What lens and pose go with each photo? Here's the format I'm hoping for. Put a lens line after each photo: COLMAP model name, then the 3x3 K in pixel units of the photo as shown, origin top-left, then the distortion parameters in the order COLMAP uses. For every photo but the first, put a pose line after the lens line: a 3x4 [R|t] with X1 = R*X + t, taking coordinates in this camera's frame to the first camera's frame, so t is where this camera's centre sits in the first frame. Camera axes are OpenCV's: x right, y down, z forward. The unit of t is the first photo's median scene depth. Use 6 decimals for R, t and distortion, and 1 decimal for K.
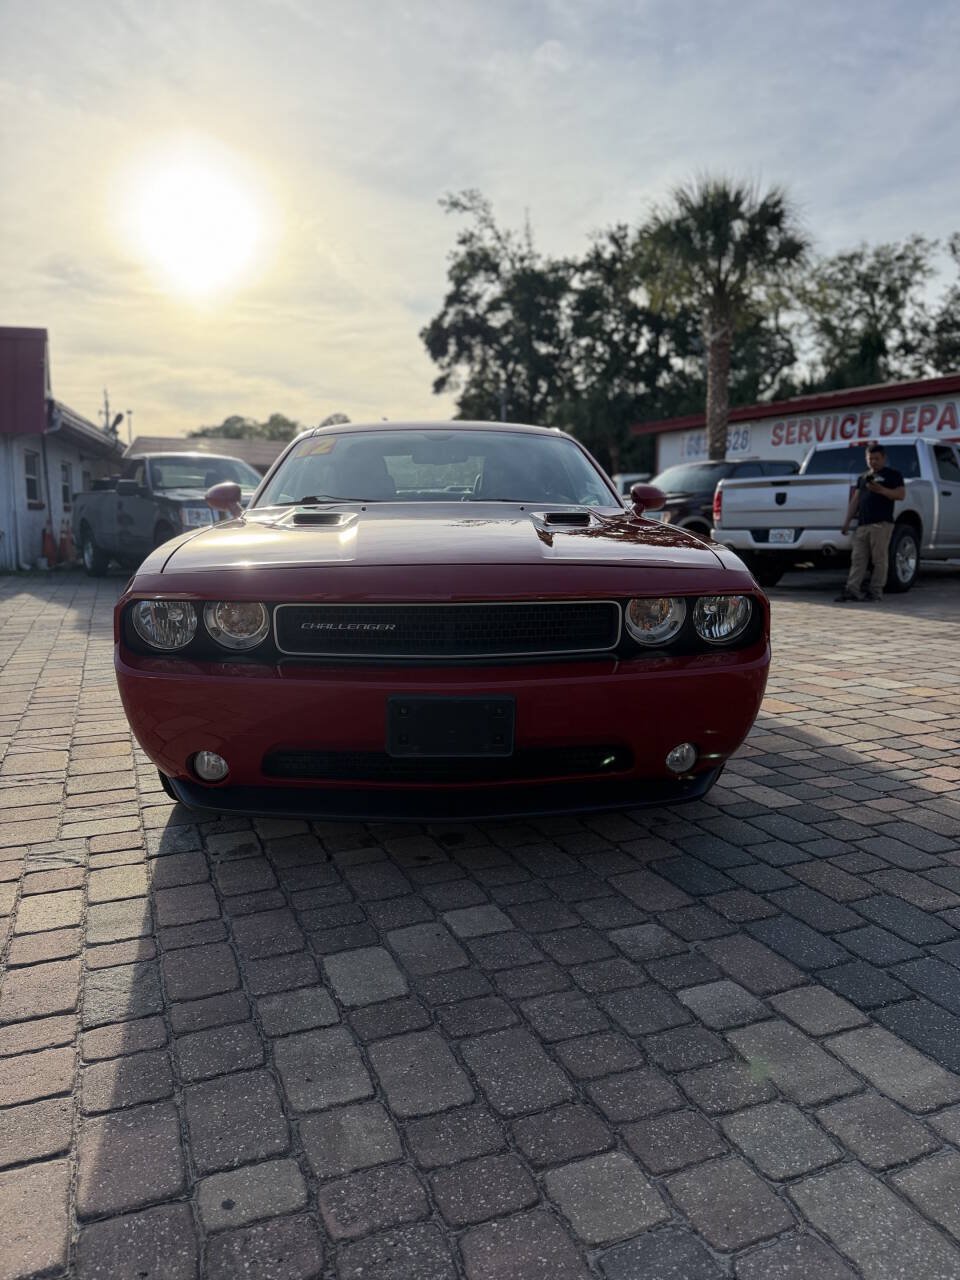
lens RADIAL K [[881.9, 0, 480.0], [0, 881.9, 640.0], [0, 0, 1]] dist [0.094309, -0.165020]
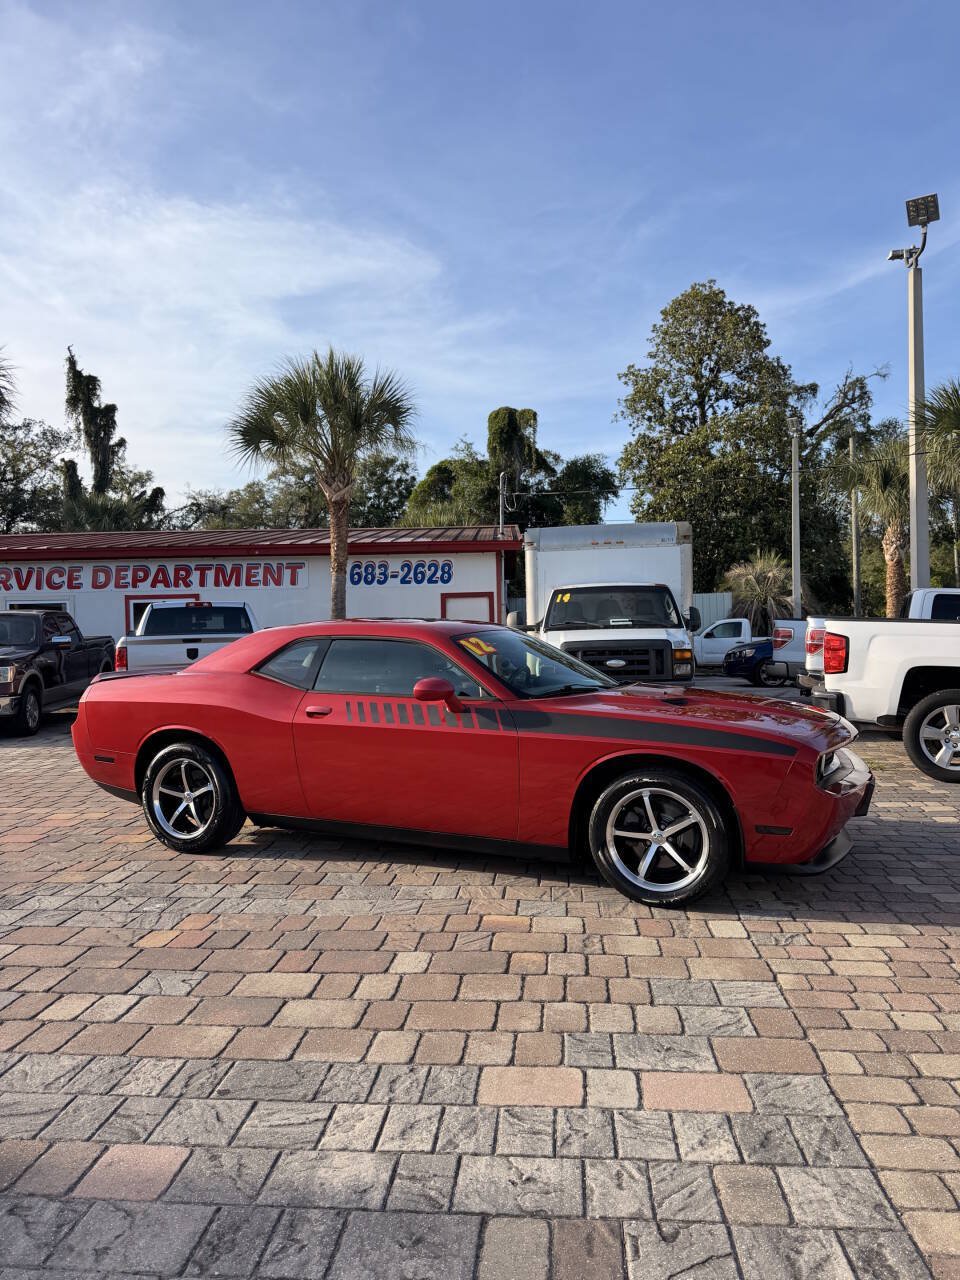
lens RADIAL K [[881.9, 0, 480.0], [0, 881.9, 640.0], [0, 0, 1]] dist [0.094309, -0.165020]
pose [[0.469740, -0.011412, 0.882731, -0.447428], [0.141781, 0.987912, -0.062676, -0.050120], [-0.871345, 0.154596, 0.465680, 0.148937]]
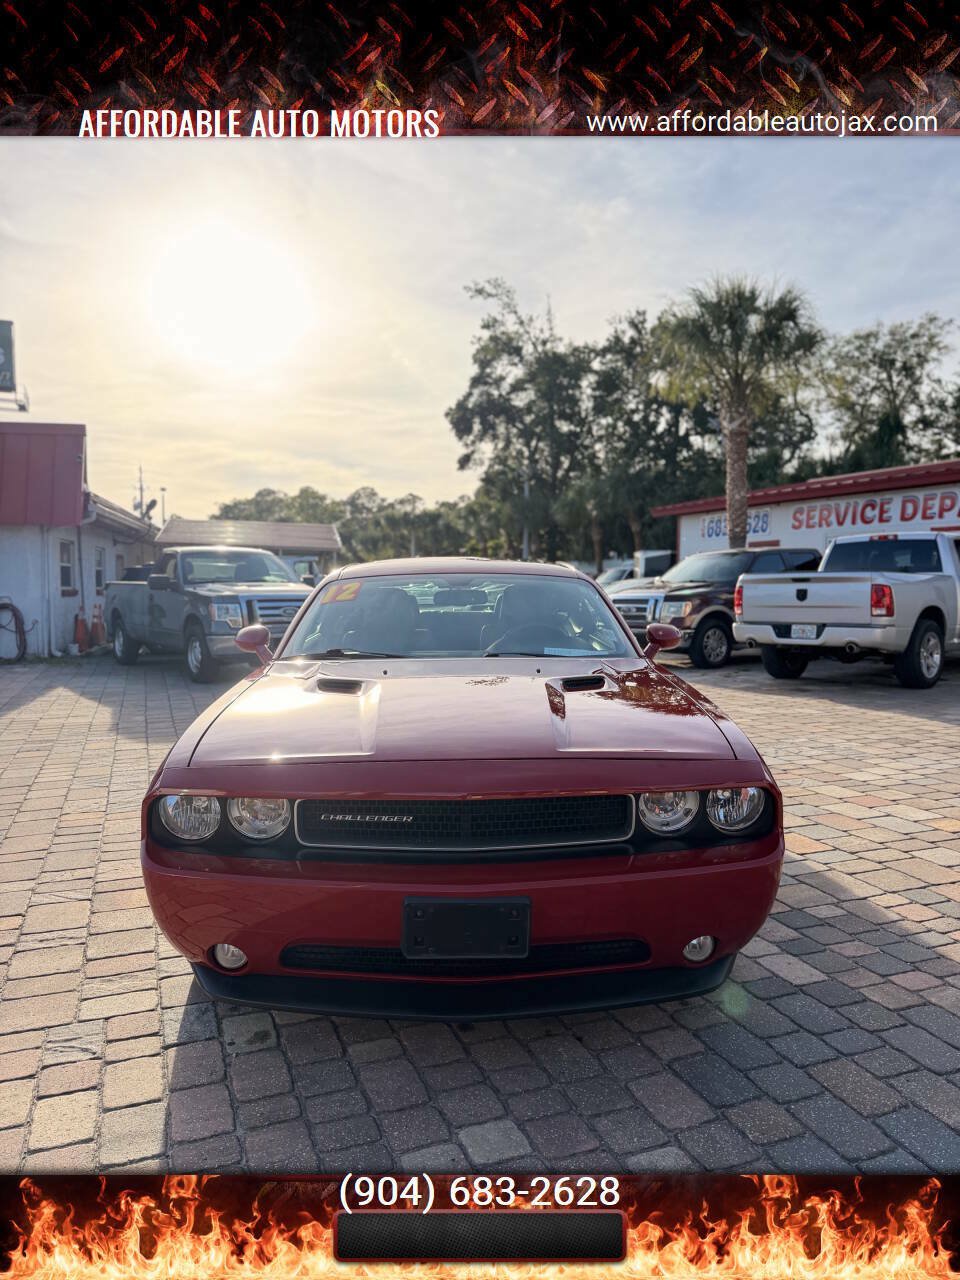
lens RADIAL K [[882.9, 0, 482.2], [0, 882.9, 637.5], [0, 0, 1]] dist [0.058708, -0.072308]
pose [[0.999700, -0.000413, -0.024479, 0.001633], [-0.001496, 0.996959, -0.077917, -0.029711], [0.024437, 0.077930, 0.996659, -0.004409]]
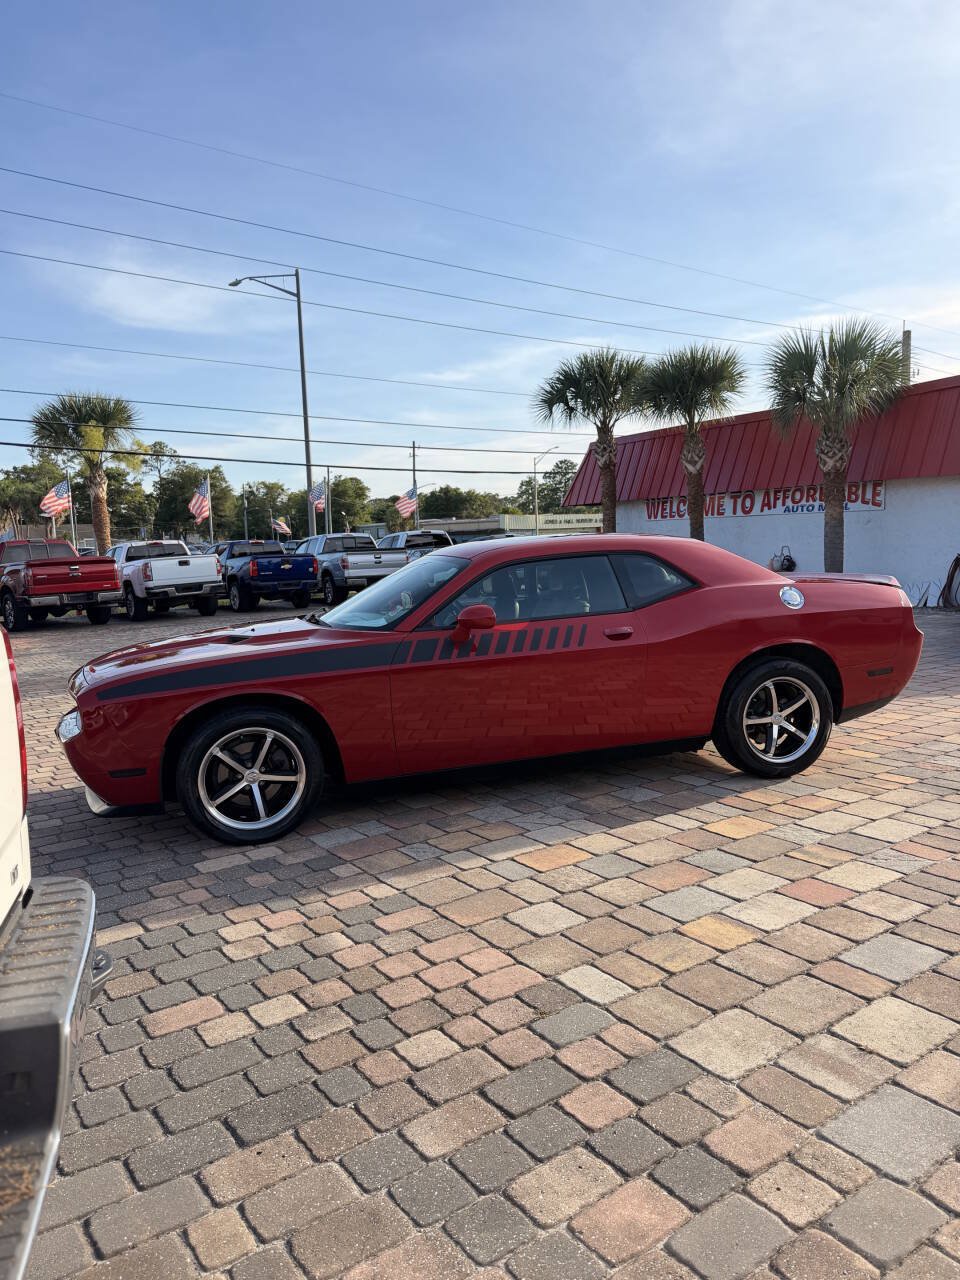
lens RADIAL K [[881.9, 0, 480.0], [0, 881.9, 640.0], [0, 0, 1]] dist [0.094309, -0.165020]
pose [[0.227001, 0.089069, -0.969813, 0.441048], [-0.095378, 0.993055, 0.068879, -0.073690], [0.969213, 0.076864, 0.233920, 0.277734]]
